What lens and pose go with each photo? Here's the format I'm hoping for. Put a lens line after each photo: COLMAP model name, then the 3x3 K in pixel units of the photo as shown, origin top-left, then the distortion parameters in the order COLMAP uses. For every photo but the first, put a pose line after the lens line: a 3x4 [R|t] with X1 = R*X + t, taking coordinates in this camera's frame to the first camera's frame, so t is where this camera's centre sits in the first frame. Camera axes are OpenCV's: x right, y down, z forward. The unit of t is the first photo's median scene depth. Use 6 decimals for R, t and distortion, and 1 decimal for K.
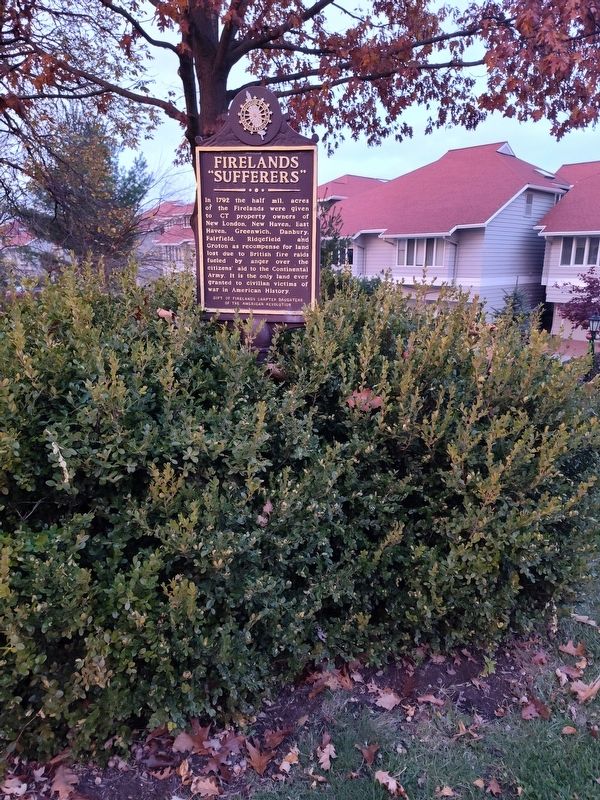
lens RADIAL K [[571.5, 0, 301.9], [0, 571.5, 408.3], [0, 0, 1]] dist [0.051547, -0.059992]
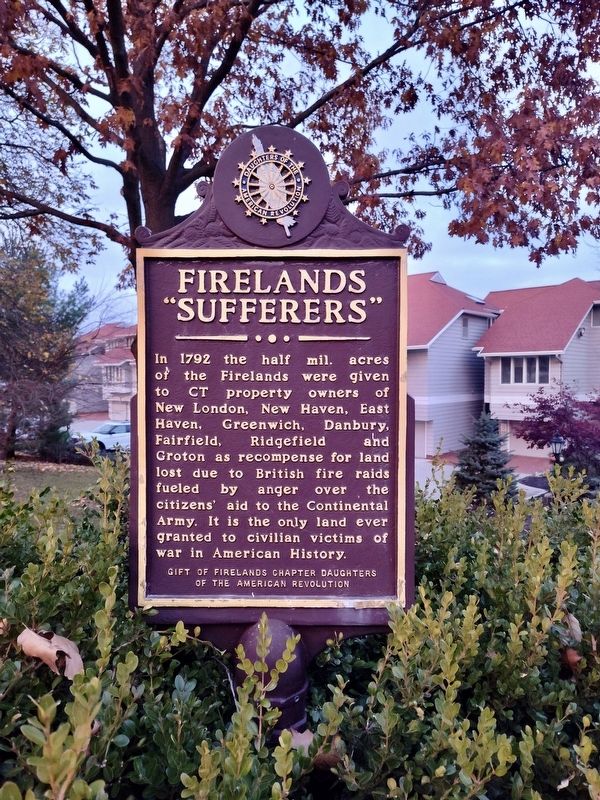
lens RADIAL K [[571.5, 0, 300.1], [0, 571.5, 399.5], [0, 0, 1]] dist [0.051547, -0.059992]
pose [[0.995016, -0.012455, 0.098935, -0.030899], [0.032986, 0.977423, -0.208703, -0.071930], [-0.094102, 0.210926, 0.972962, 0.172760]]
